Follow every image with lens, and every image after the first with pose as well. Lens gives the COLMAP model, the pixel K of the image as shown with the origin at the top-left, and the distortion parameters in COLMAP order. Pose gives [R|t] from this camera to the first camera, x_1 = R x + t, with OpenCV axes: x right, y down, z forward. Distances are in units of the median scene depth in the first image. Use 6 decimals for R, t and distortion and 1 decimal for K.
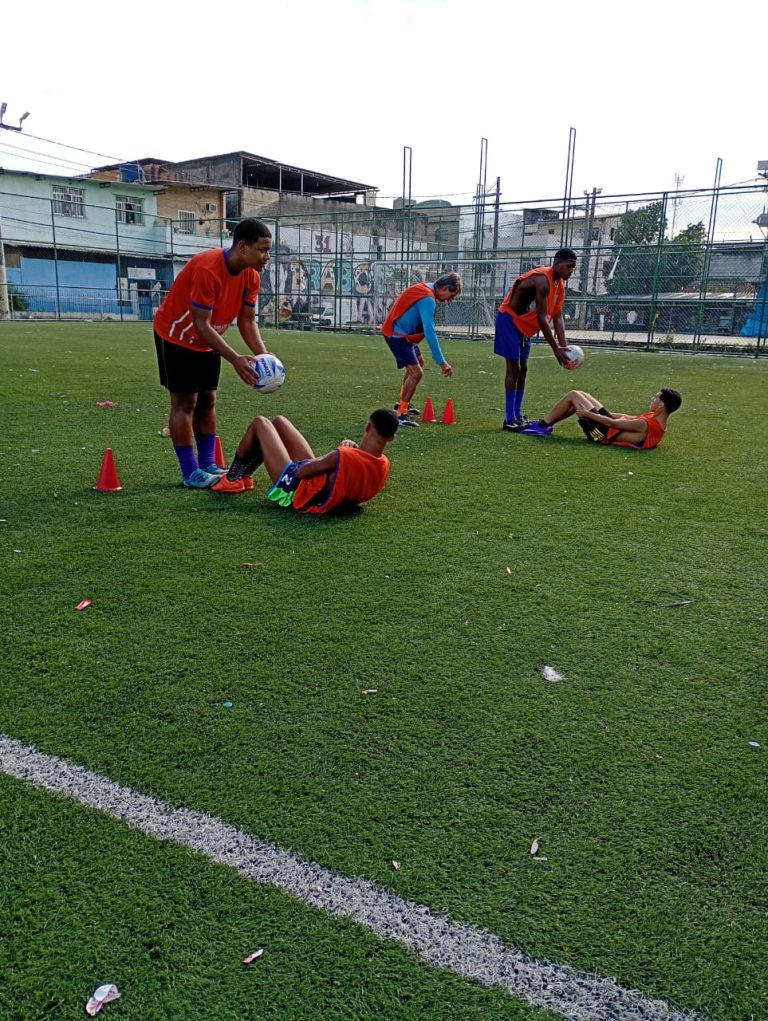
lens RADIAL K [[848.0, 0, 393.3], [0, 848.0, 505.1], [0, 0, 1]] dist [0.066033, -0.077998]
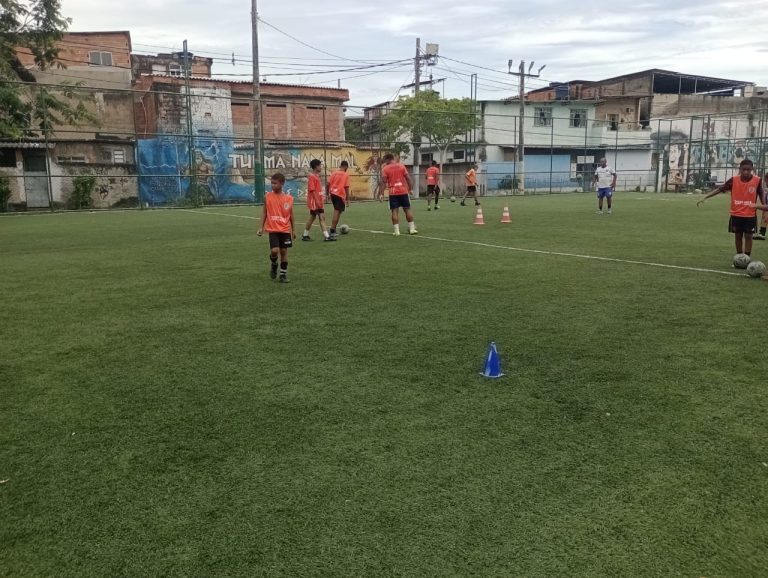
lens RADIAL K [[637.9, 0, 381.8], [0, 637.9, 287.6], [0, 0, 1]] dist [0.066033, -0.077998]
pose [[0.905037, 0.034503, -0.423930, -0.119227], [-0.058259, 0.997366, -0.043203, 0.015917], [0.421323, 0.063798, 0.904664, -0.122506]]
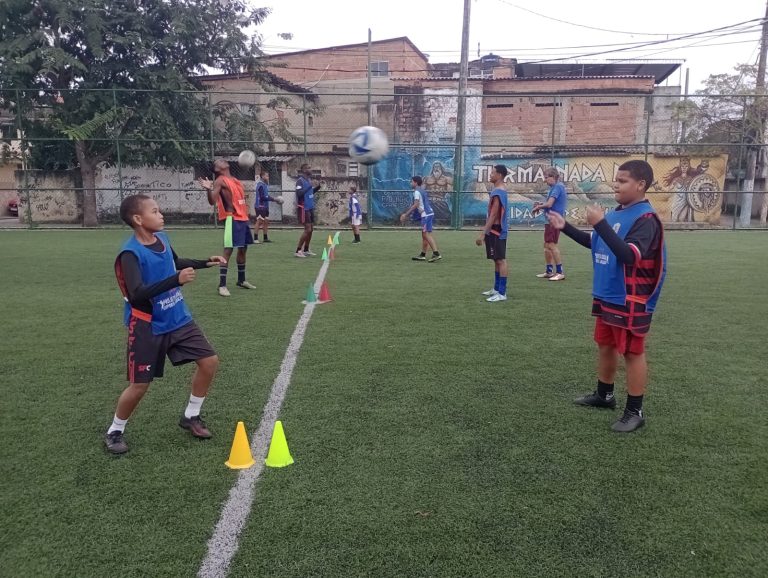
lens RADIAL K [[637.9, 0, 379.6], [0, 637.9, 284.7], [0, 0, 1]] dist [0.066033, -0.077998]
pose [[0.505209, 0.099799, -0.857207, -0.100611], [-0.181756, 0.983316, 0.007360, -0.034874], [0.843640, 0.152084, 0.514919, 0.088963]]
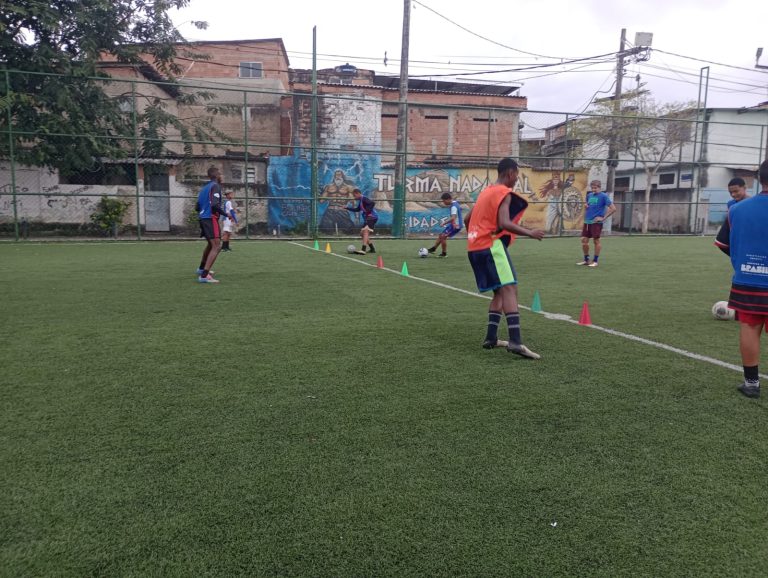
lens RADIAL K [[637.9, 0, 378.2], [0, 637.9, 291.9], [0, 0, 1]] dist [0.066033, -0.077998]
pose [[0.761256, 0.069878, -0.644675, -0.191982], [-0.133969, 0.989676, -0.050922, -0.017126], [0.634462, 0.125132, 0.762759, 0.012640]]
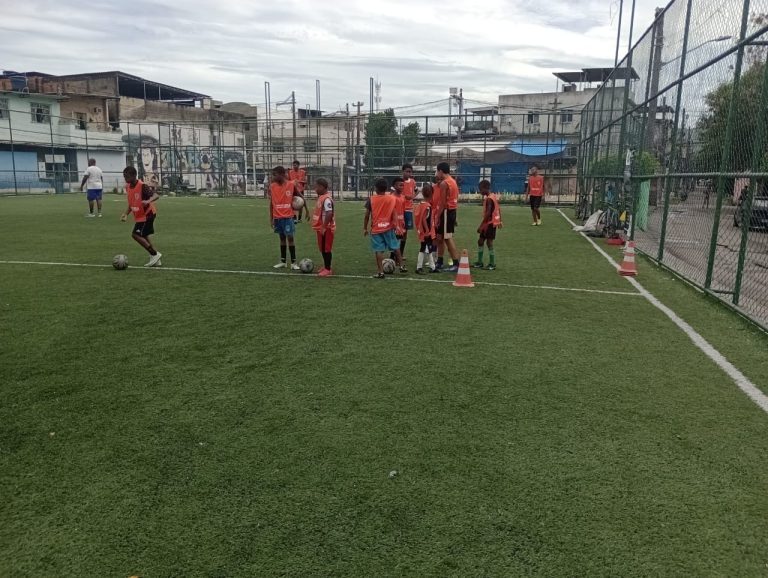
lens RADIAL K [[637.9, 0, 385.1], [0, 637.9, 288.2], [0, 0, 1]] dist [0.066033, -0.077998]
pose [[0.948957, -0.071813, 0.307121, -0.110267], [0.086403, 0.995675, -0.034155, 0.015609], [-0.303340, 0.058948, 0.951057, -0.120223]]
